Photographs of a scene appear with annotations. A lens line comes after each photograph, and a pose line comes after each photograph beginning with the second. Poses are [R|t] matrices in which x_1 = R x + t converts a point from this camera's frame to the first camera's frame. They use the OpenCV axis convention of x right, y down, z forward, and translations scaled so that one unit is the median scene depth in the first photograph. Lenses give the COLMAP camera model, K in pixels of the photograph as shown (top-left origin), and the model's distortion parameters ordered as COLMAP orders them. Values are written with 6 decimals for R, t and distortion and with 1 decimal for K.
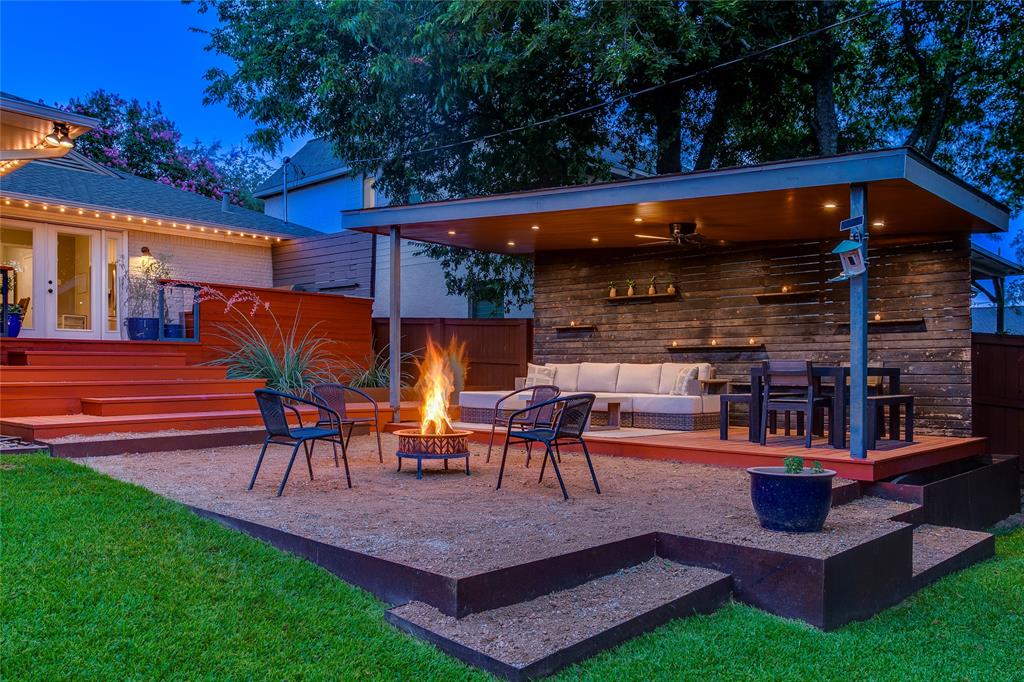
lens RADIAL K [[846.6, 0, 524.1], [0, 846.6, 359.9], [0, 0, 1]] dist [-0.017003, -0.000679]
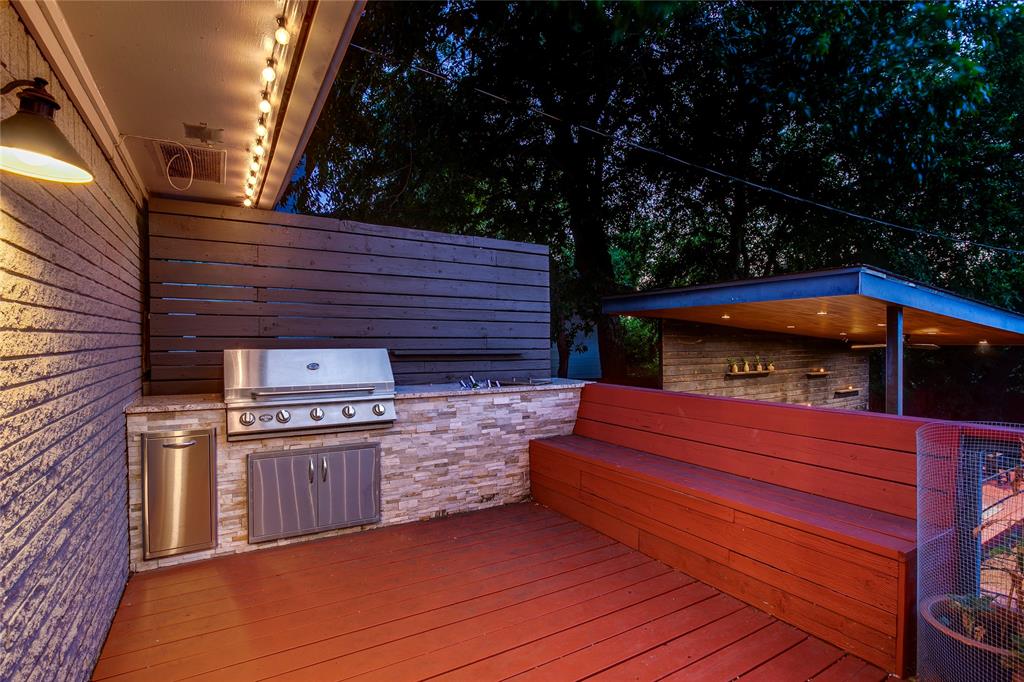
lens RADIAL K [[506.6, 0, 536.6], [0, 506.6, 343.5], [0, 0, 1]] dist [-0.041919, 0.005228]
pose [[0.286307, 0.006943, 0.958113, -0.634991], [0.000699, 0.999972, -0.007455, -0.114071], [-0.958138, 0.002804, 0.286294, 1.127384]]
